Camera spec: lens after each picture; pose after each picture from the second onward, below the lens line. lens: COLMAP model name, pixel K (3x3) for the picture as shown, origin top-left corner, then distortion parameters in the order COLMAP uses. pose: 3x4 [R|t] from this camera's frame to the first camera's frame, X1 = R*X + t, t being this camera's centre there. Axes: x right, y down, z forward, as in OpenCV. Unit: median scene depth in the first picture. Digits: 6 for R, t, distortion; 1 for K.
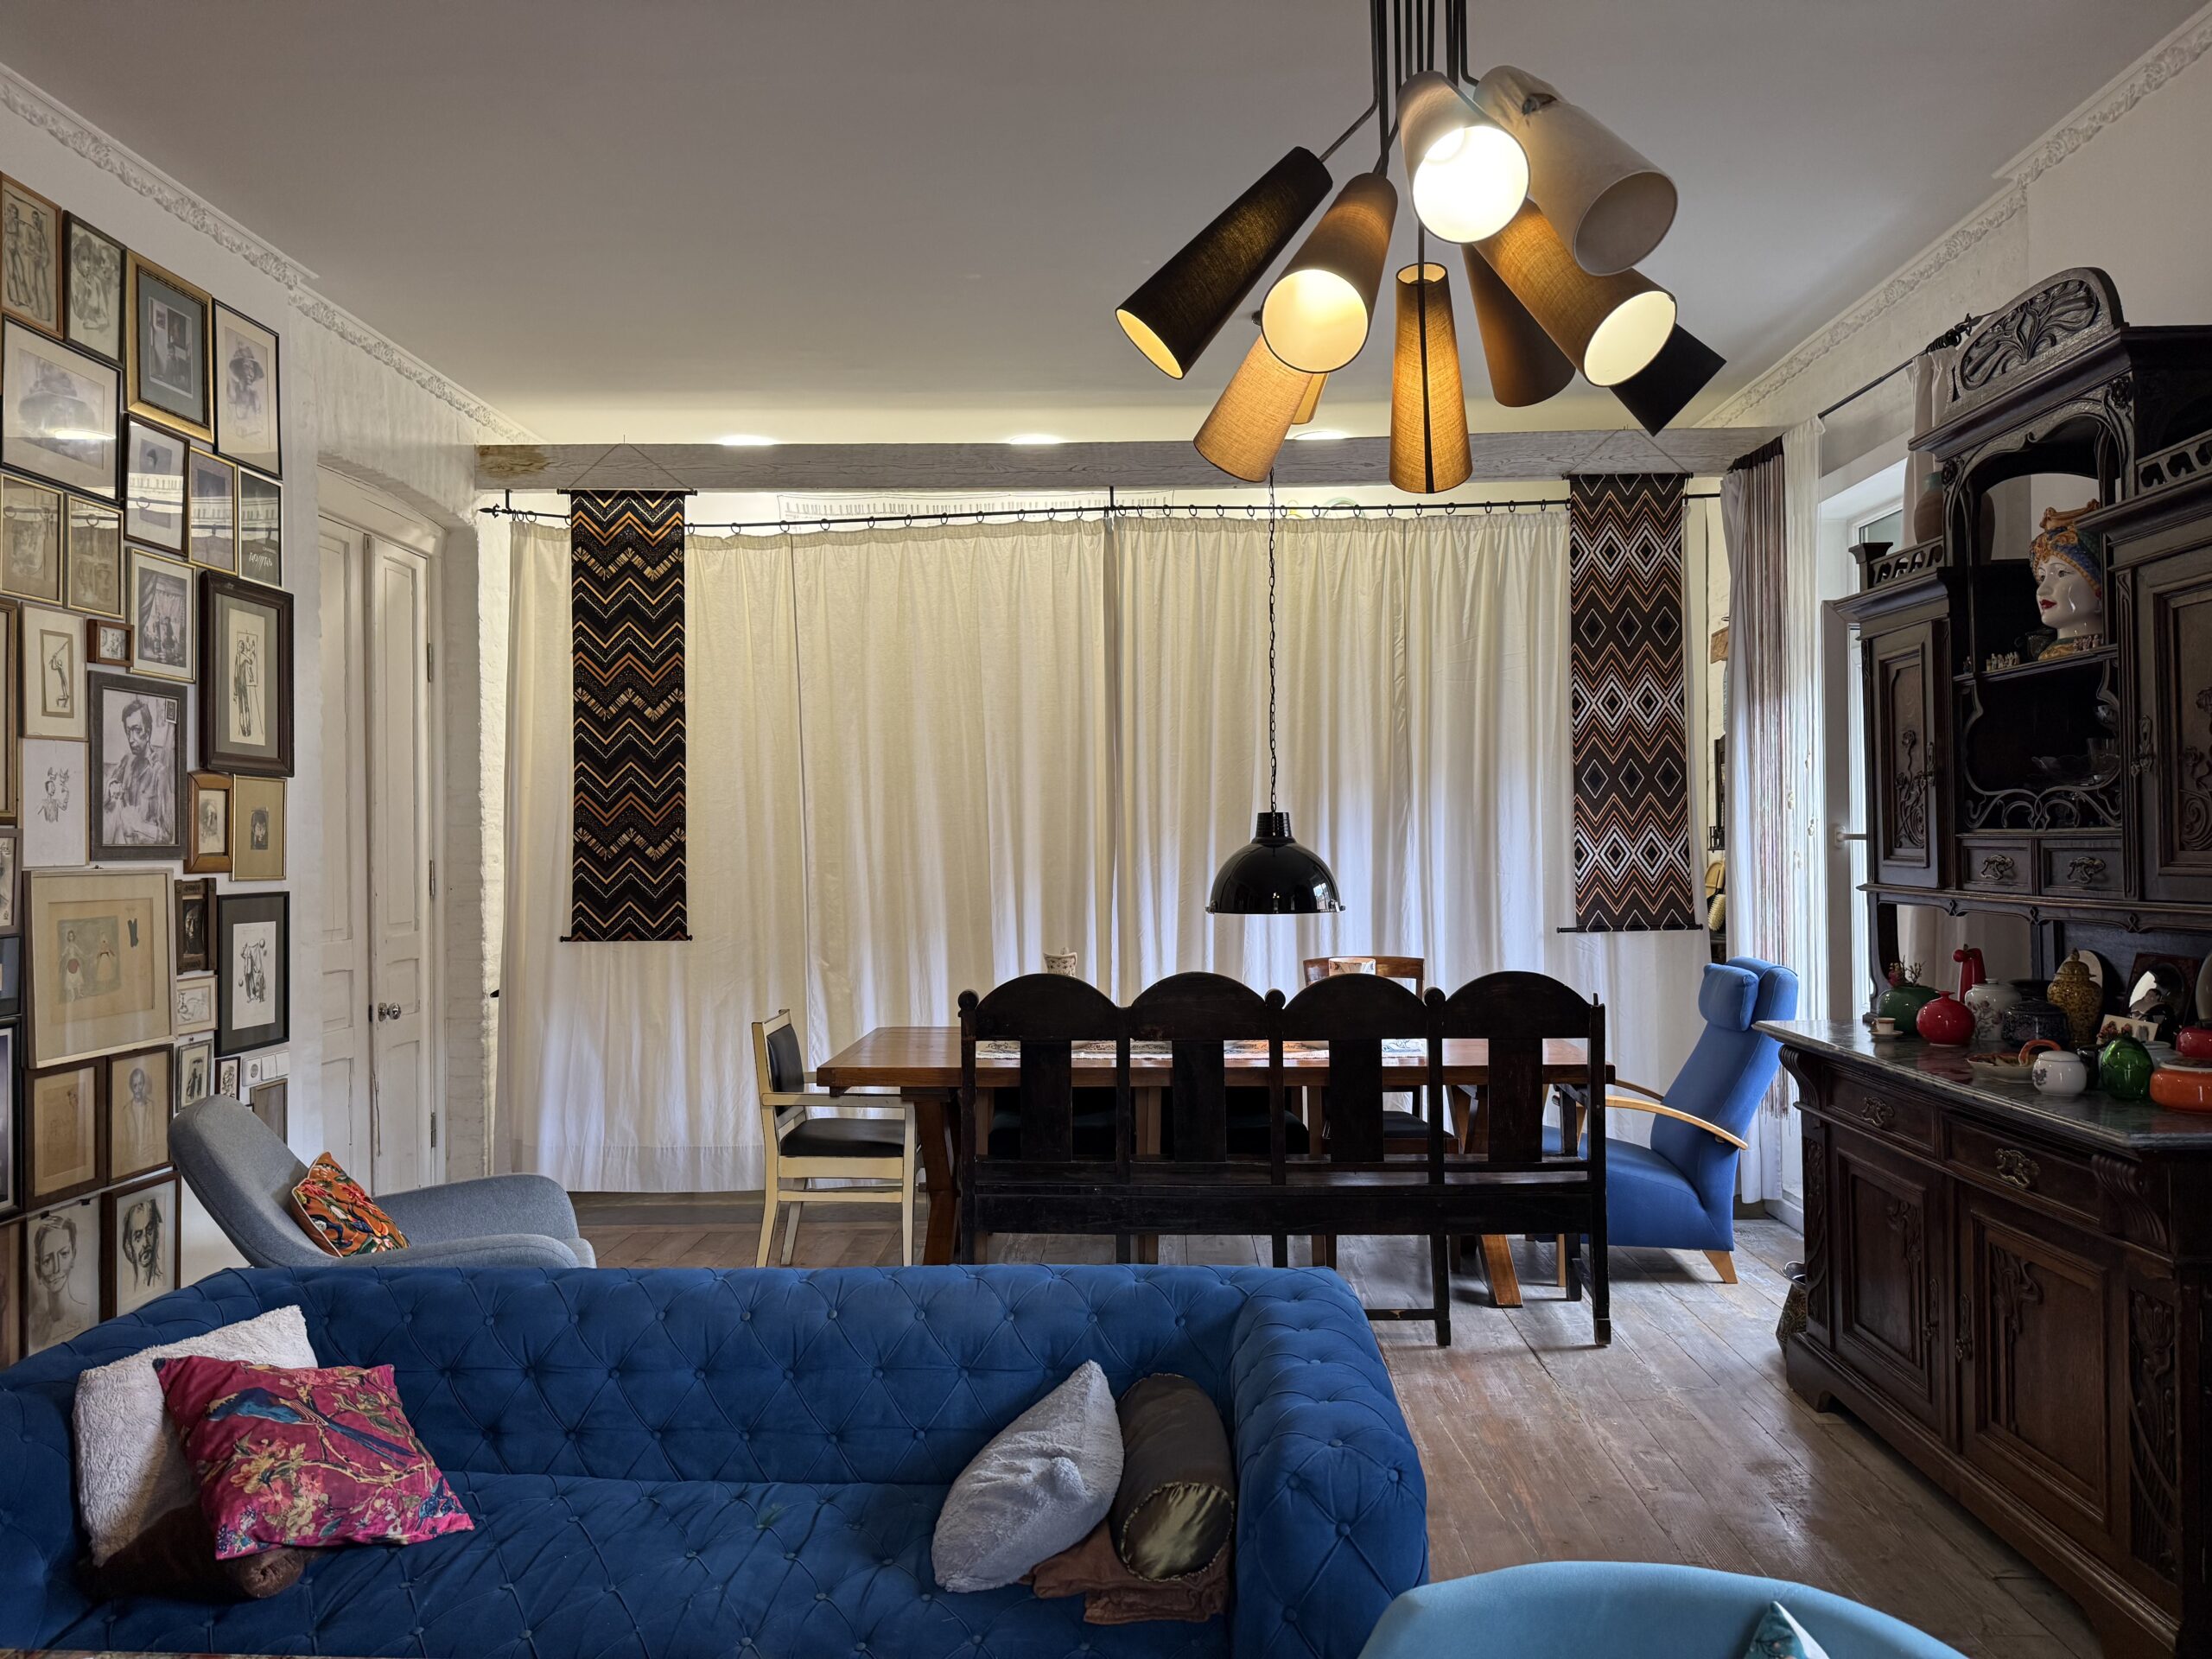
lens RADIAL K [[1544.3, 0, 1115.6], [0, 1544.3, 840.7], [0, 0, 1]] dist [0.044198, -0.058206]
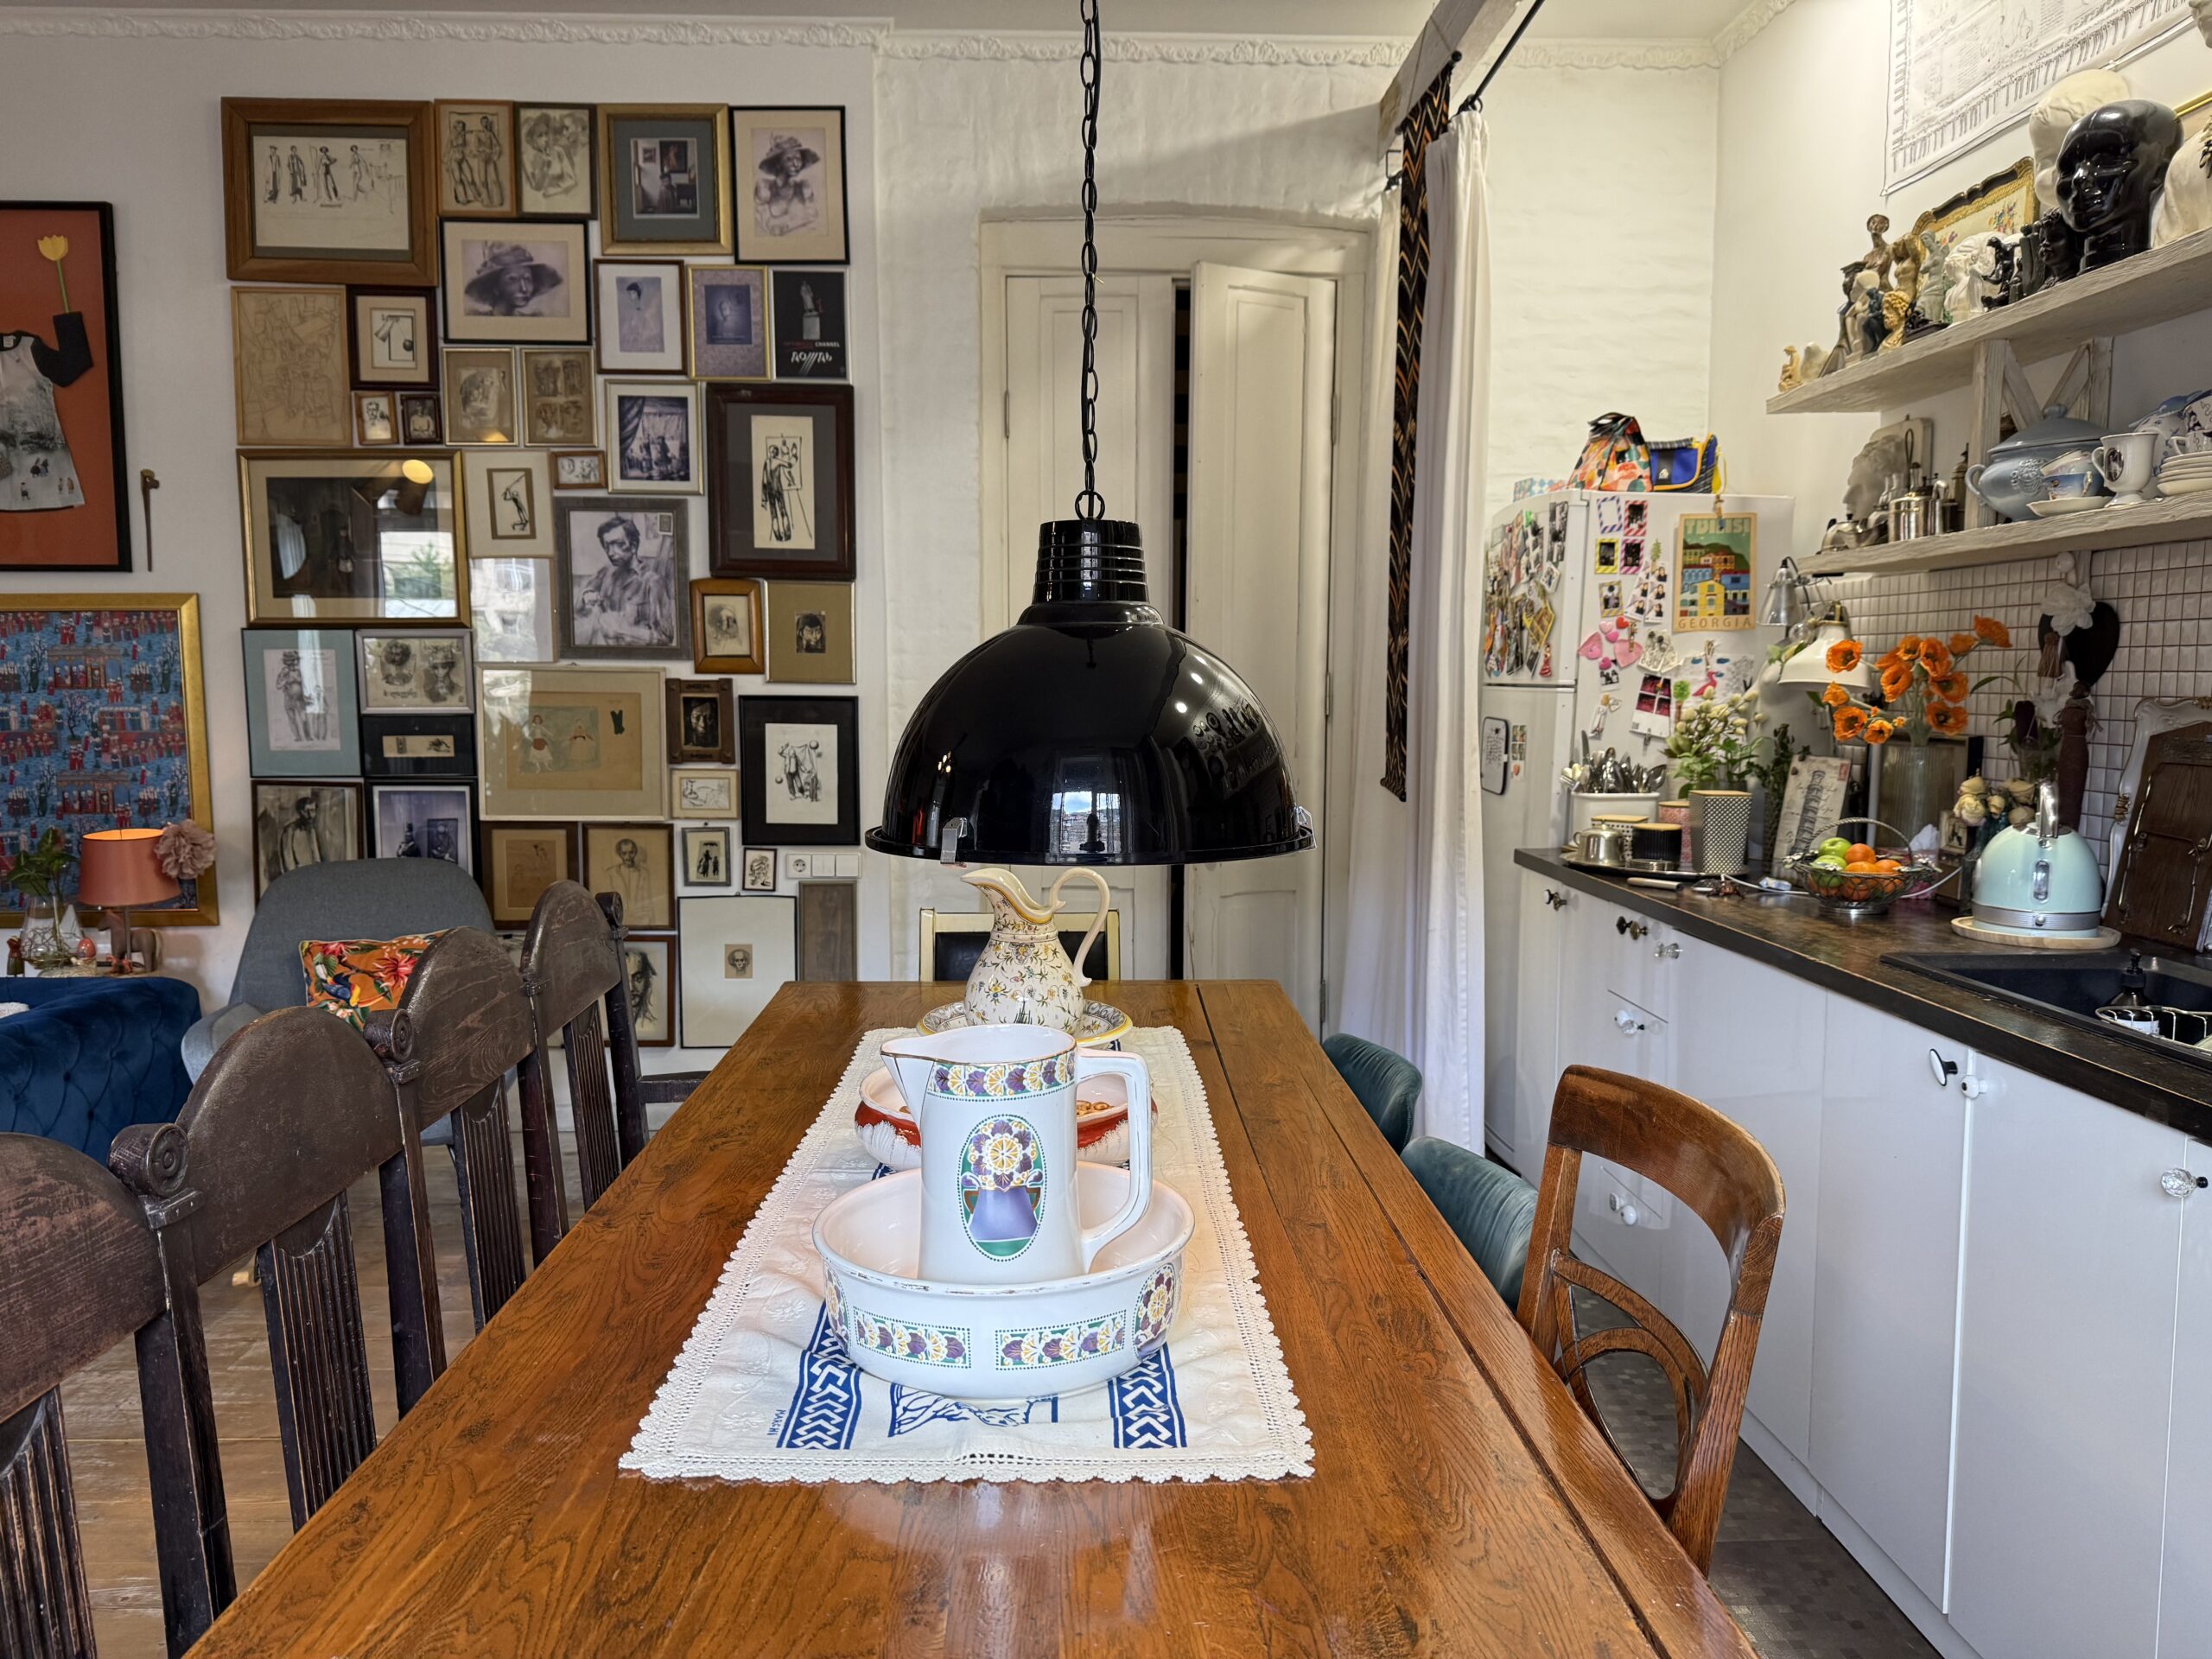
lens RADIAL K [[1544.3, 0, 1100.3], [0, 1544.3, 831.8], [0, 0, 1]] dist [0.044198, -0.058206]
pose [[0.049067, 0.109143, -0.992814, 0.514591], [-0.004585, 0.994026, 0.109049, 0.012124], [0.998785, -0.000798, 0.049275, 1.234526]]
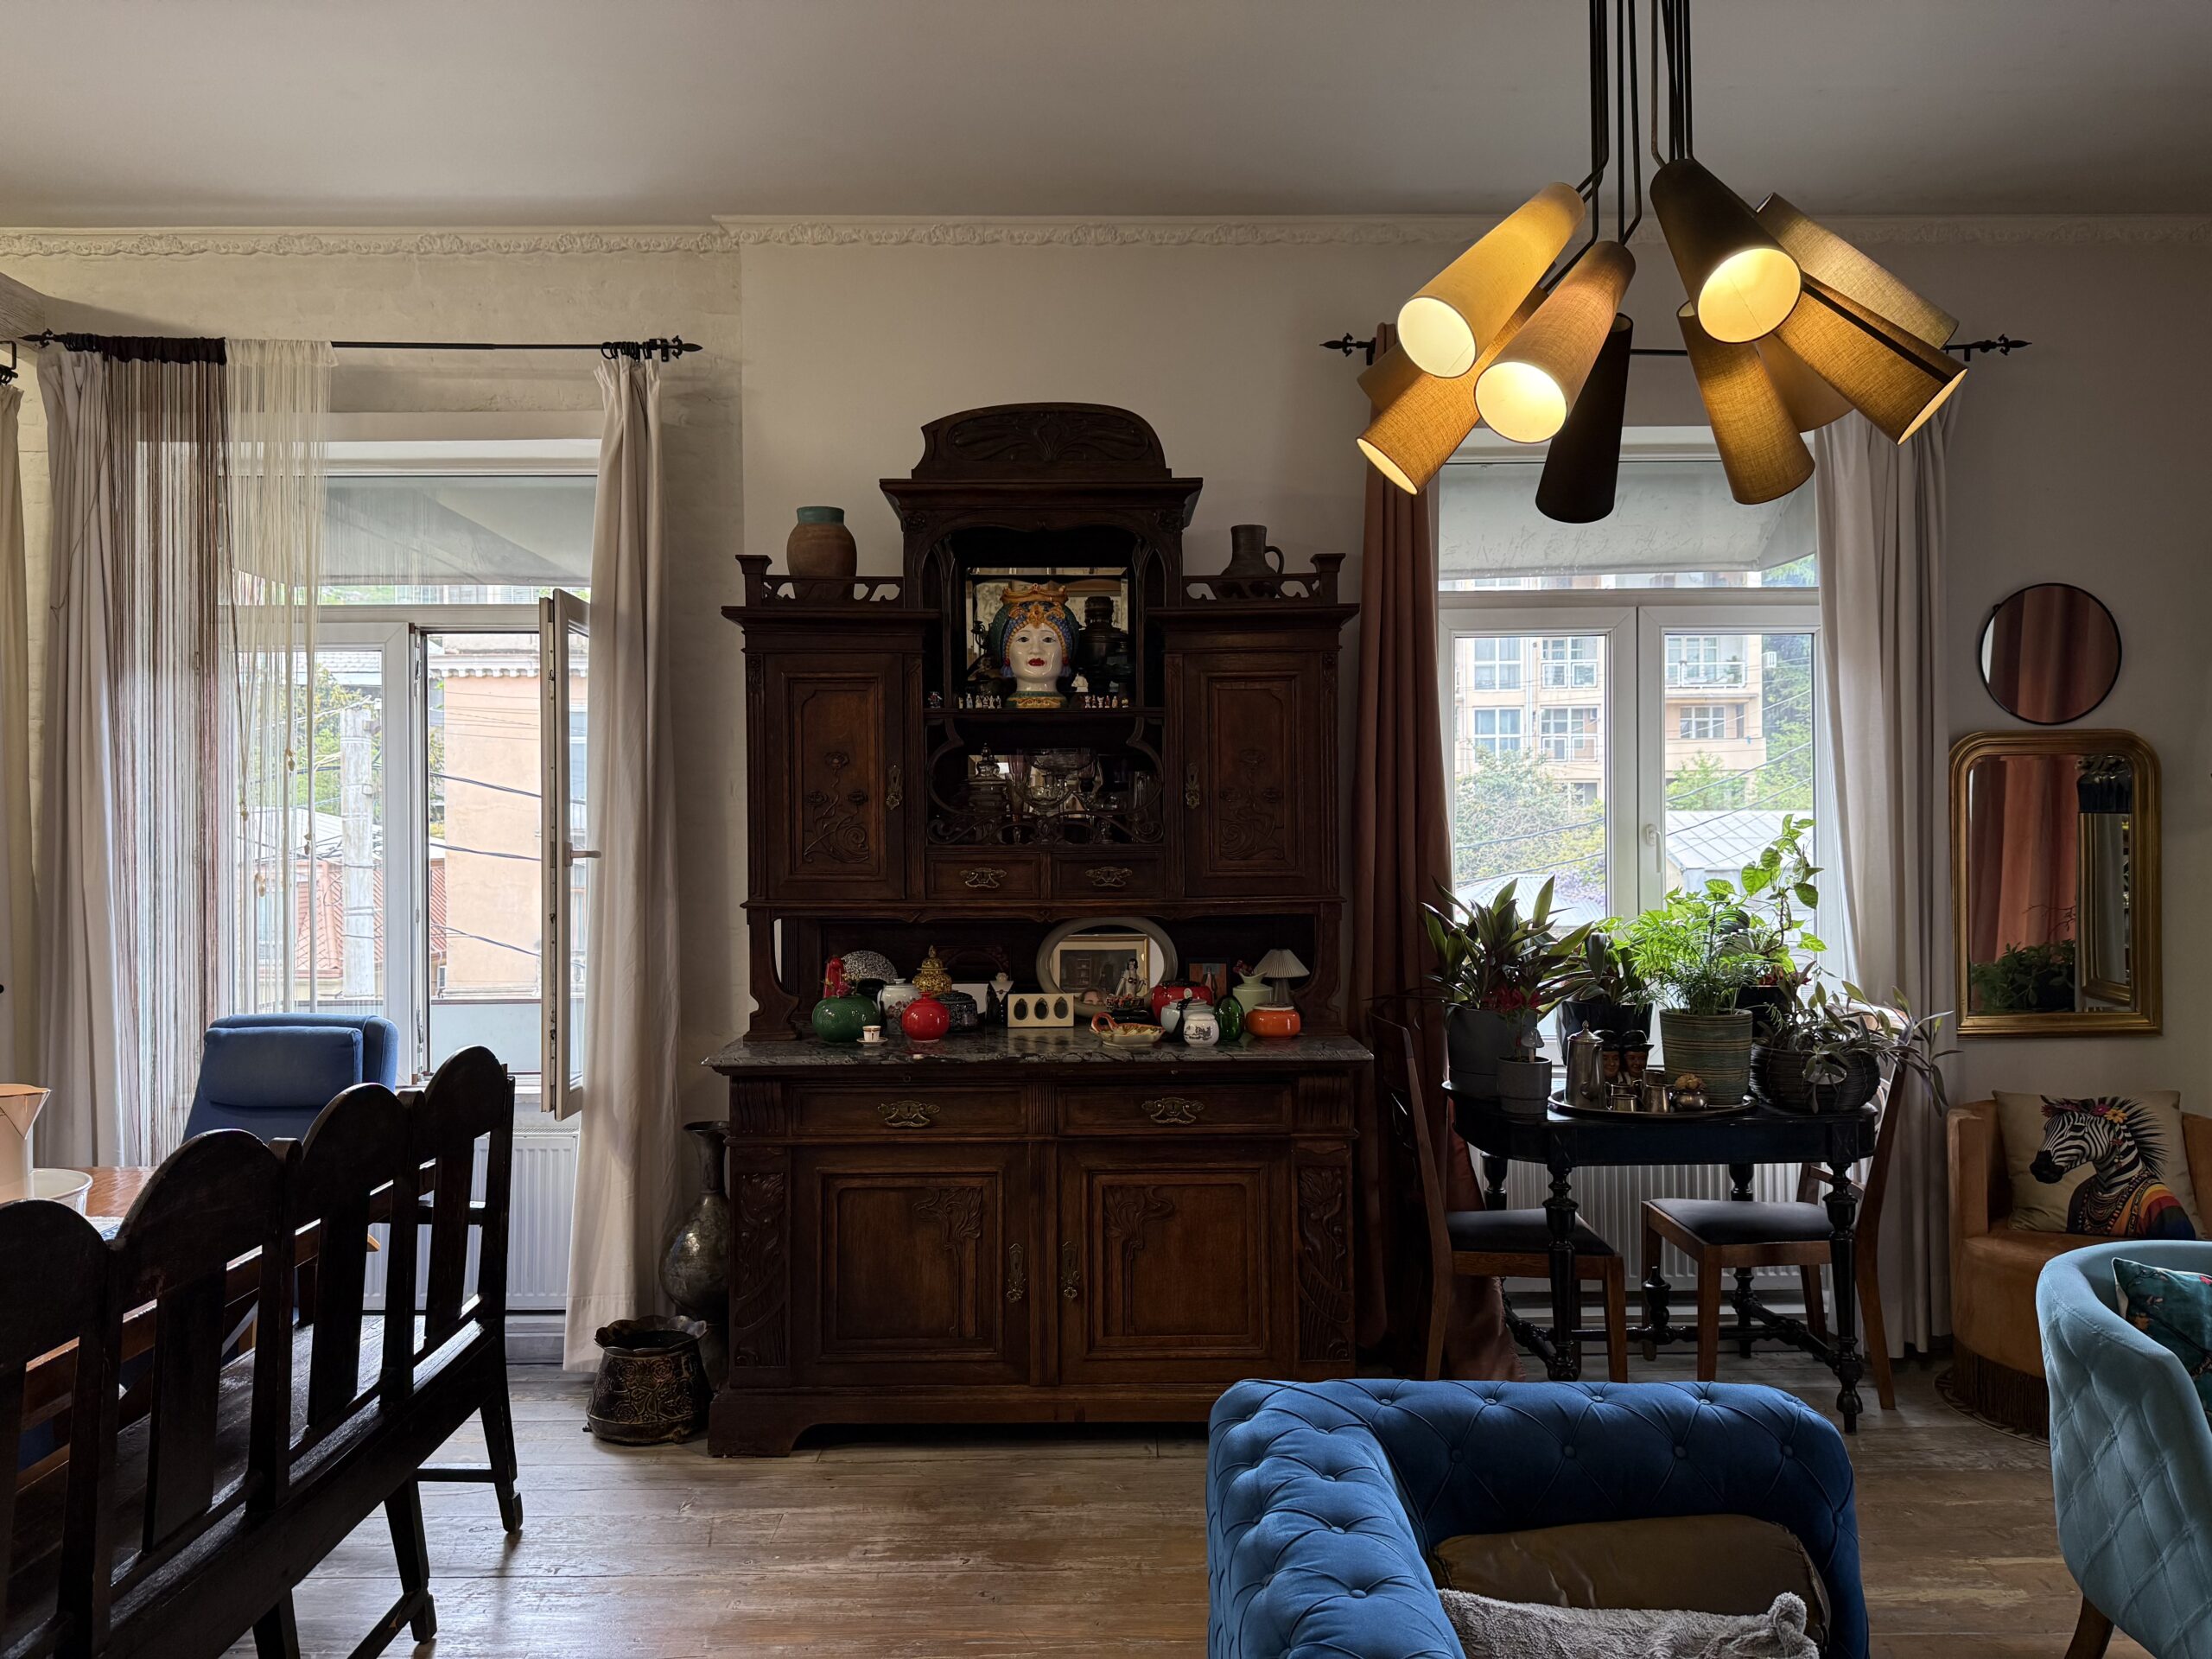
lens RADIAL K [[1544.3, 0, 1112.6], [0, 1544.3, 829.7], [0, 0, 1]] dist [0.044198, -0.058206]
pose [[-0.042324, 0.012265, 0.999029, -0.477549], [0.006618, 0.999906, -0.011995, -0.004186], [-0.999082, 0.006103, -0.042401, 0.776482]]
